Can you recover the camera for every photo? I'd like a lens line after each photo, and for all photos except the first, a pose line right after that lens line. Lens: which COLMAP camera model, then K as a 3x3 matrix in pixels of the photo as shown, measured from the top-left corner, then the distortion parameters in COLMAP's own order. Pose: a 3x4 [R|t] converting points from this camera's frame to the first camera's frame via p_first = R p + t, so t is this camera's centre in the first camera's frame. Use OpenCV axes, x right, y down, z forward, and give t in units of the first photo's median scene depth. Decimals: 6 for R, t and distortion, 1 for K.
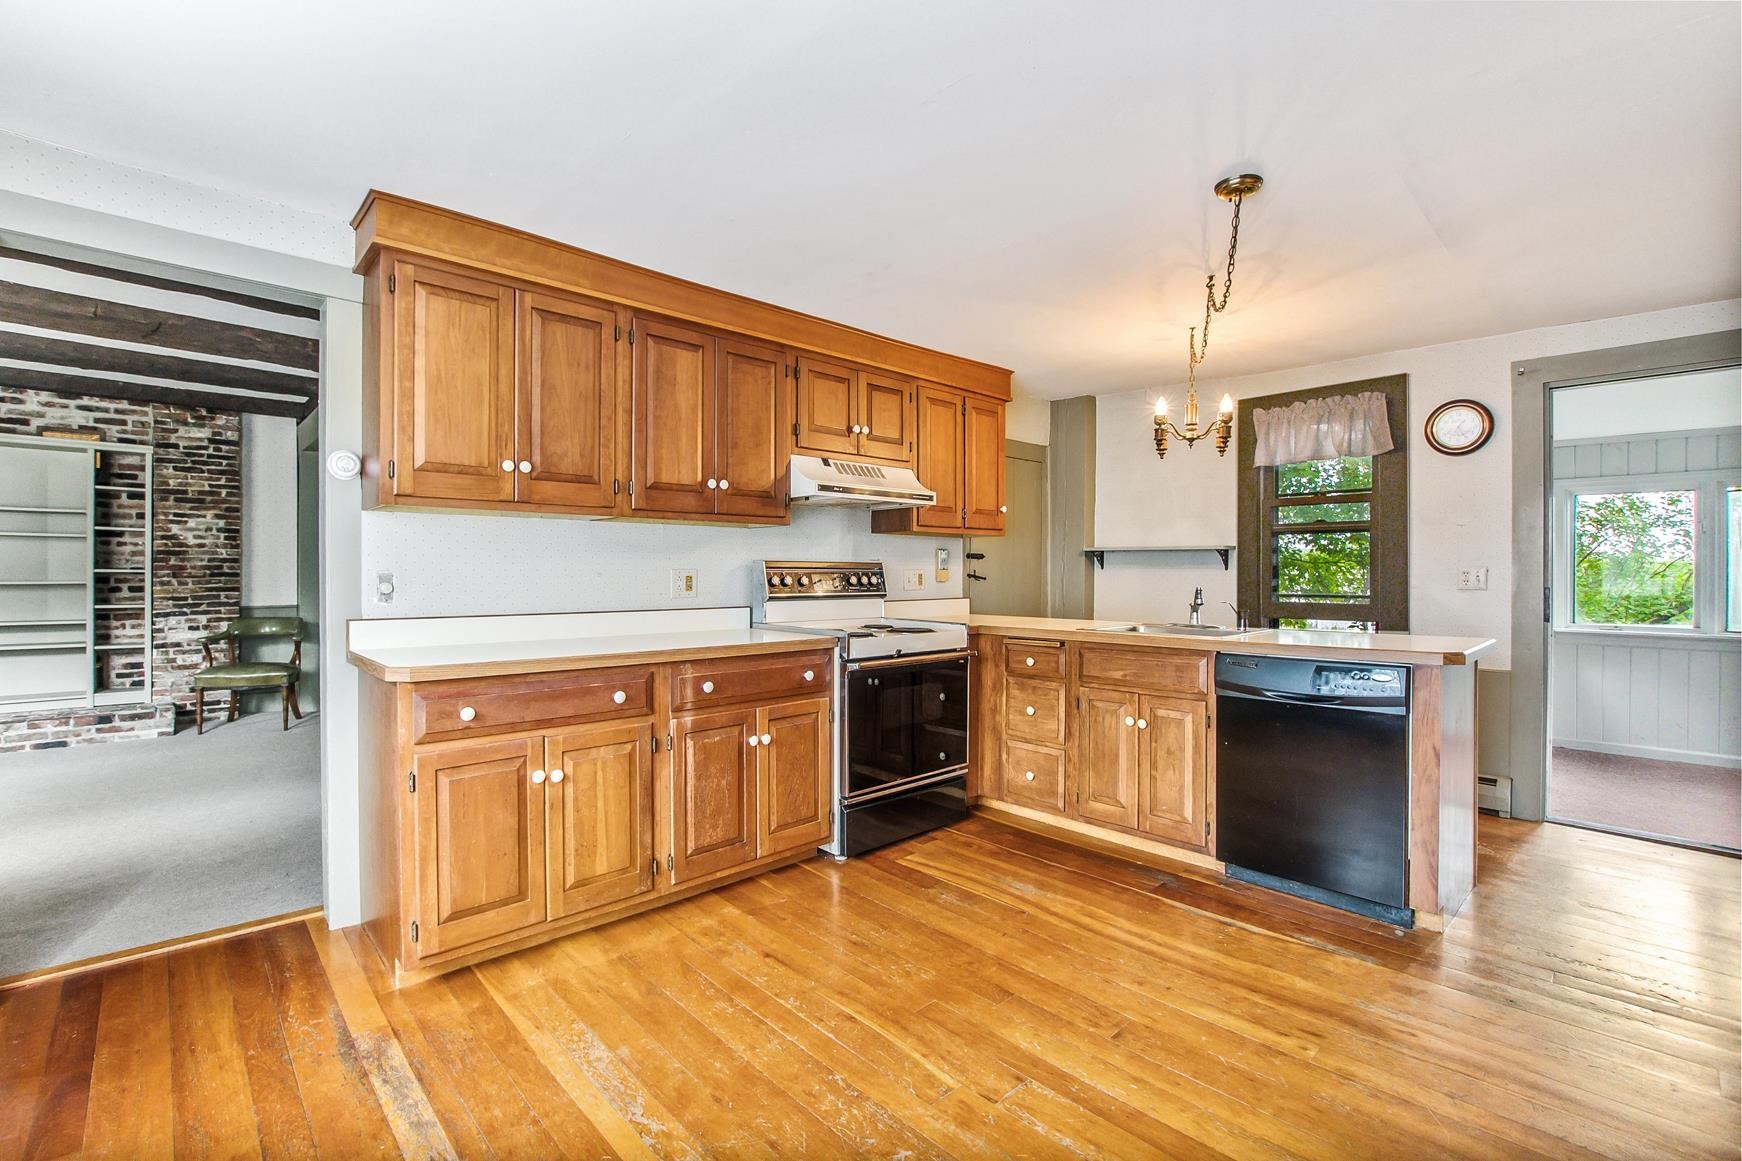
lens RADIAL K [[777.5, 0, 868.7], [0, 777.5, 571.1], [0, 0, 1]] dist [-0.011966, 0.000056]
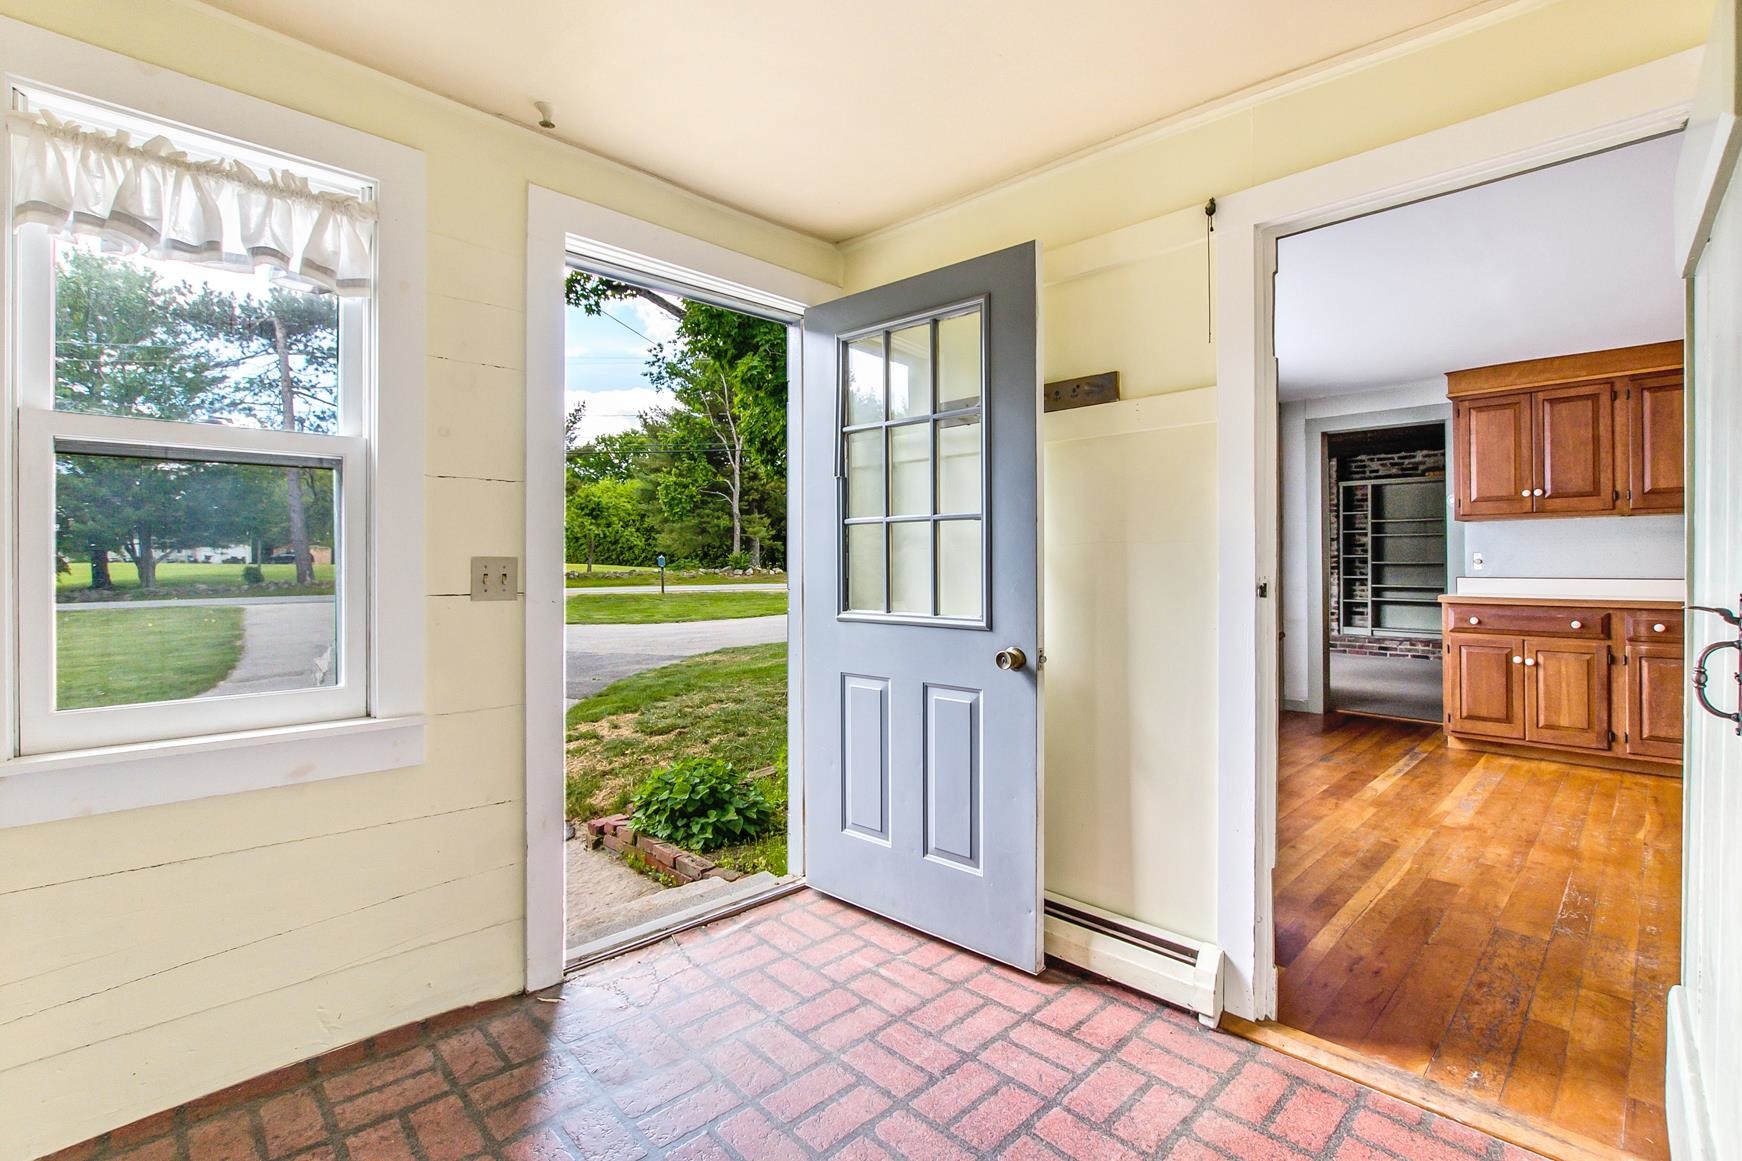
lens RADIAL K [[777.5, 0, 868.7], [0, 777.5, 571.1], [0, 0, 1]] dist [-0.011966, 0.000056]
pose [[0.026455, 0.009709, -0.999603, 0.561250], [0.007254, 0.999925, 0.009905, 0.007168], [0.999624, -0.007513, 0.026383, -0.251565]]
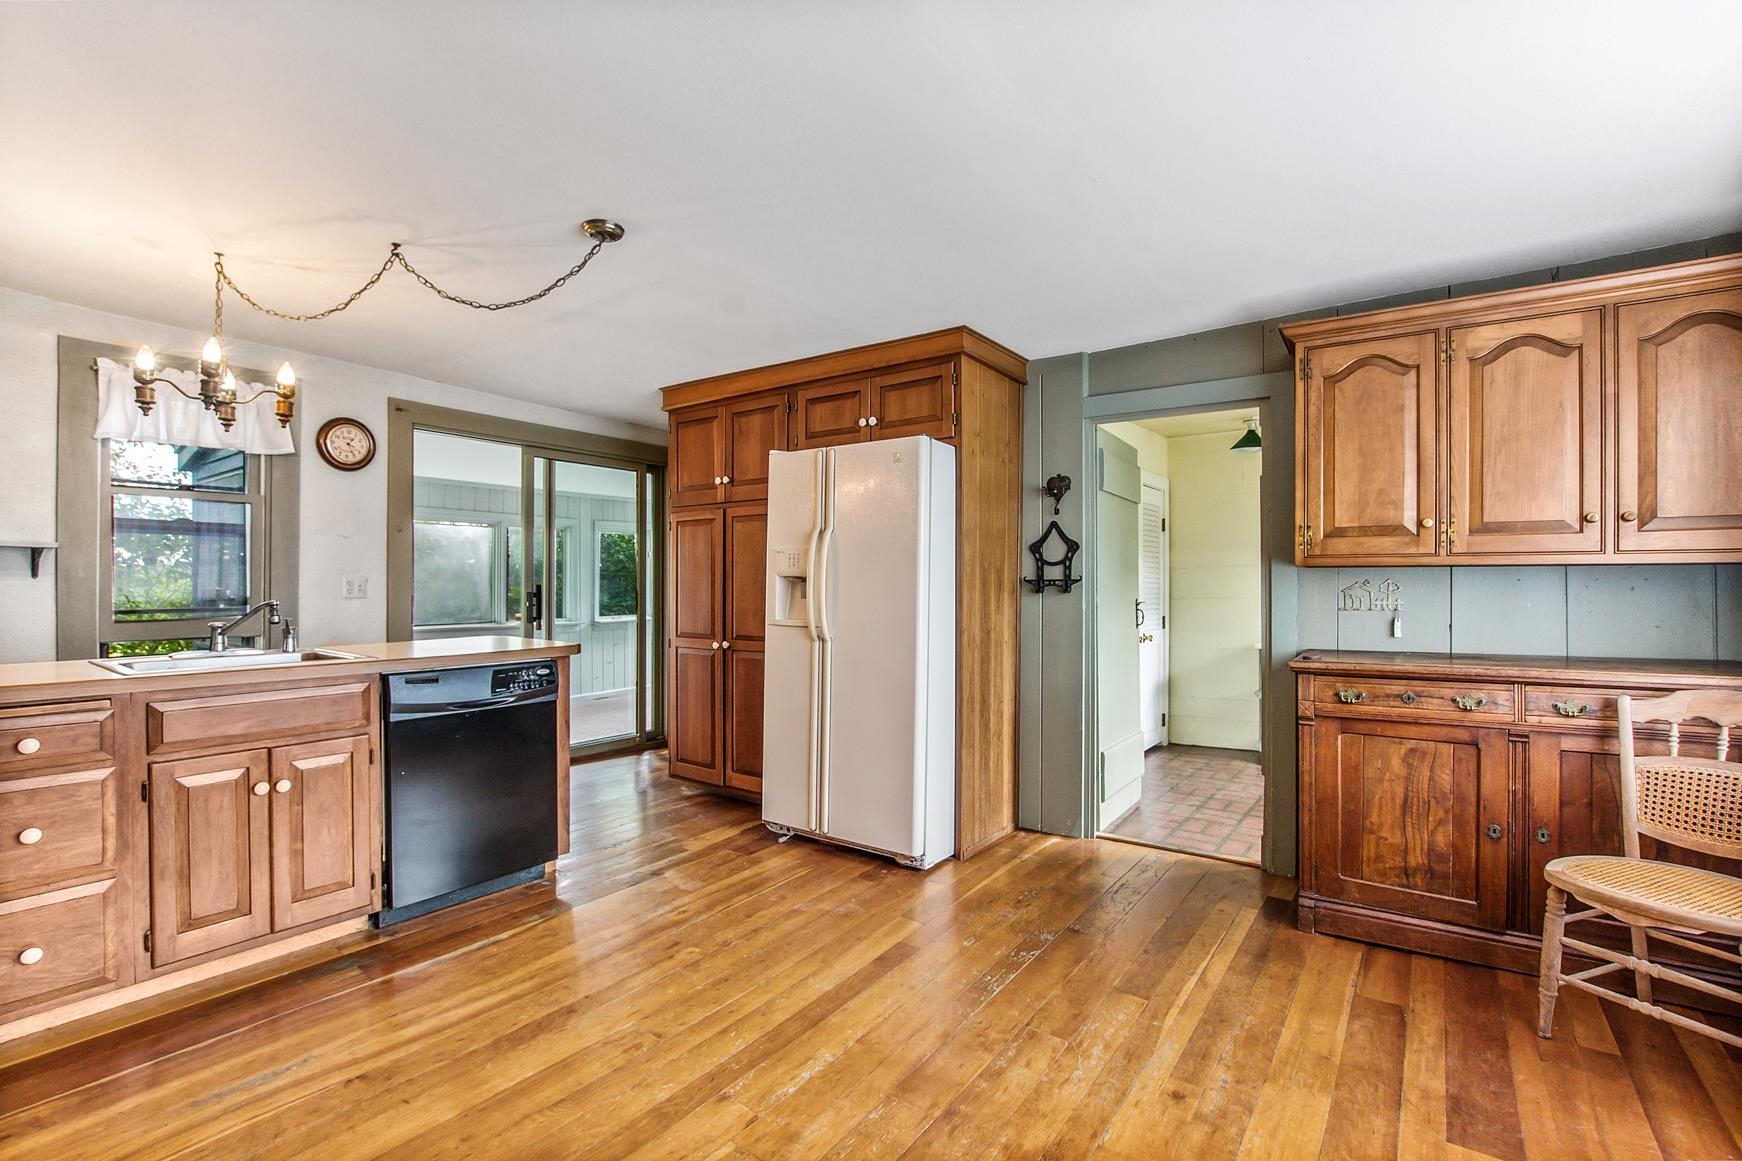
lens RADIAL K [[799.7, 0, 826.8], [0, 799.7, 589.8], [0, 0, 1]] dist [-0.002396, -0.000153]
pose [[-0.168443, -0.002249, 0.985709, -0.250091], [-0.004595, 0.999988, 0.001496, 0.003203], [-0.985701, -0.004278, -0.168452, 0.317538]]
